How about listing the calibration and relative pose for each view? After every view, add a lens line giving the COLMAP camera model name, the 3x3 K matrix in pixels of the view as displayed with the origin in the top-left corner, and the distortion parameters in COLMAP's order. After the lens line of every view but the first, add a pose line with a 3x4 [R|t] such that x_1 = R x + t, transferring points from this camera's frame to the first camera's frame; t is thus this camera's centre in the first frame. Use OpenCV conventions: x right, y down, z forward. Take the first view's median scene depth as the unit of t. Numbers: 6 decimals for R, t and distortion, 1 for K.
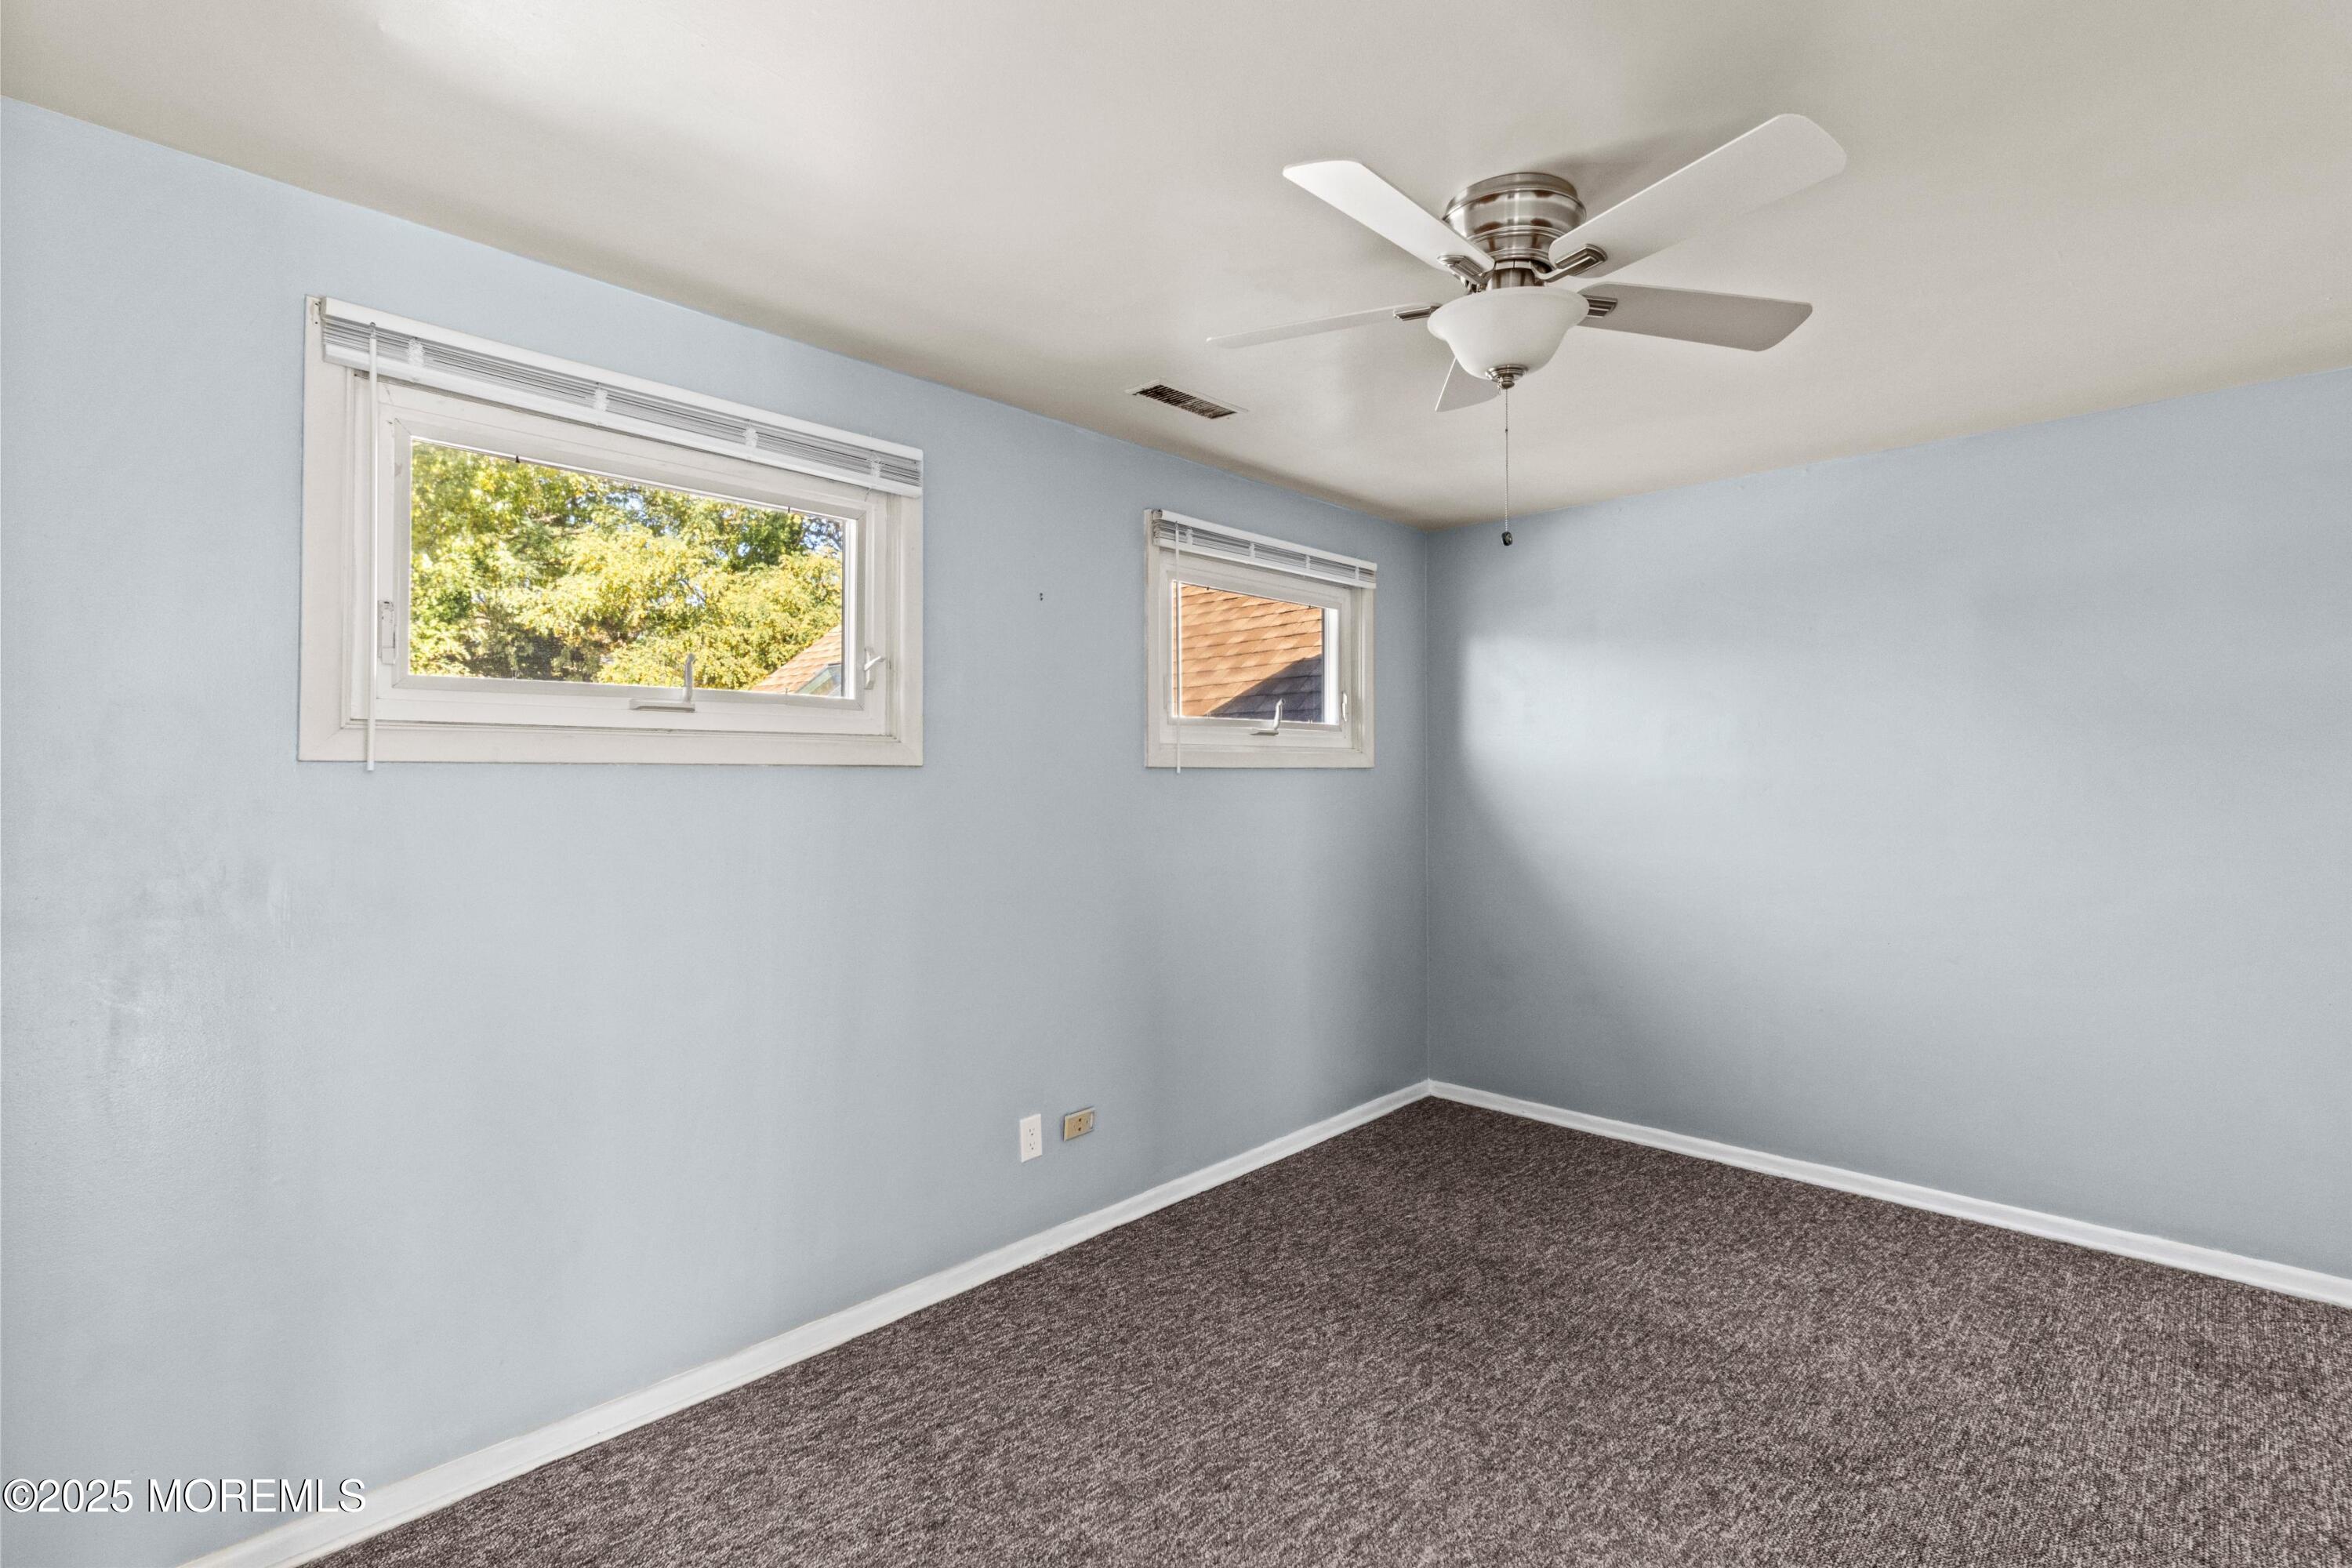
lens RADIAL K [[1091.8, 0, 1187.4], [0, 1091.8, 765.6], [0, 0, 1]] dist [0.002474, 0.000482]
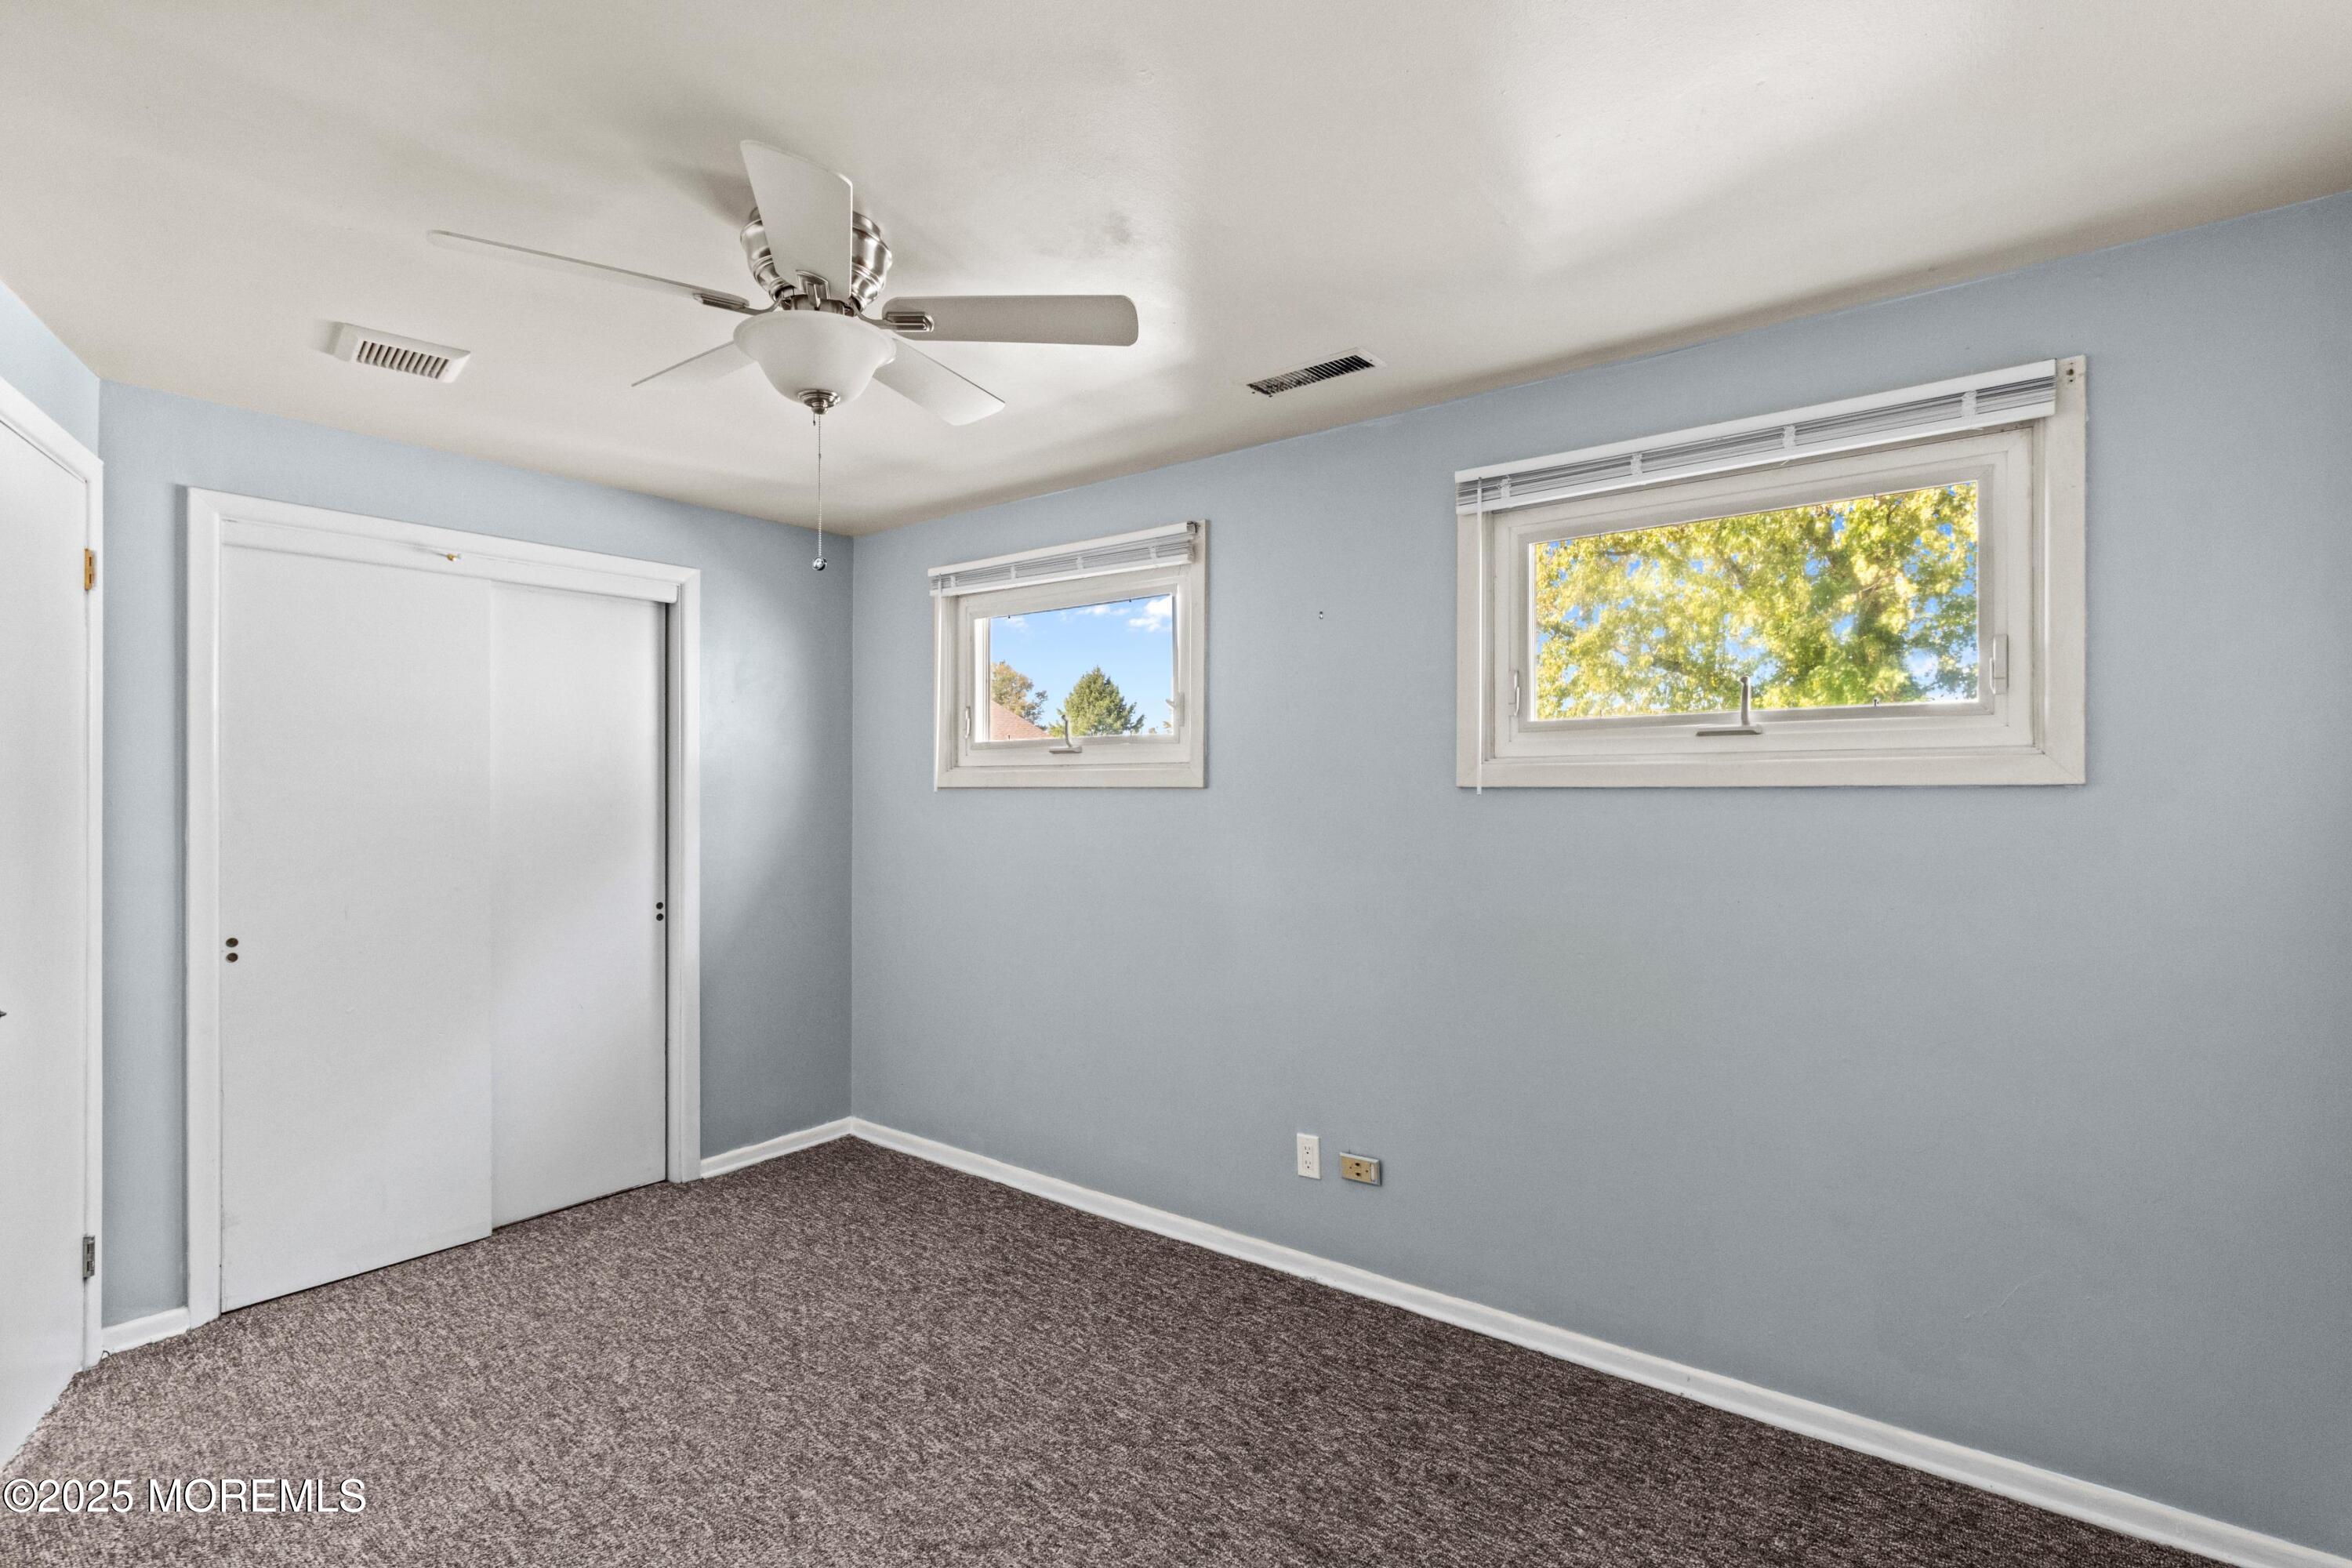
lens RADIAL K [[1082.4, 0, 1176.0], [0, 1082.4, 784.0], [0, 0, 1]] dist [0.000361, 0.000128]
pose [[0.104418, -0.010112, -0.994482, 0.939628], [0.001466, 0.999949, -0.010014, 0.010134], [0.994532, -0.000412, 0.104428, 0.870408]]
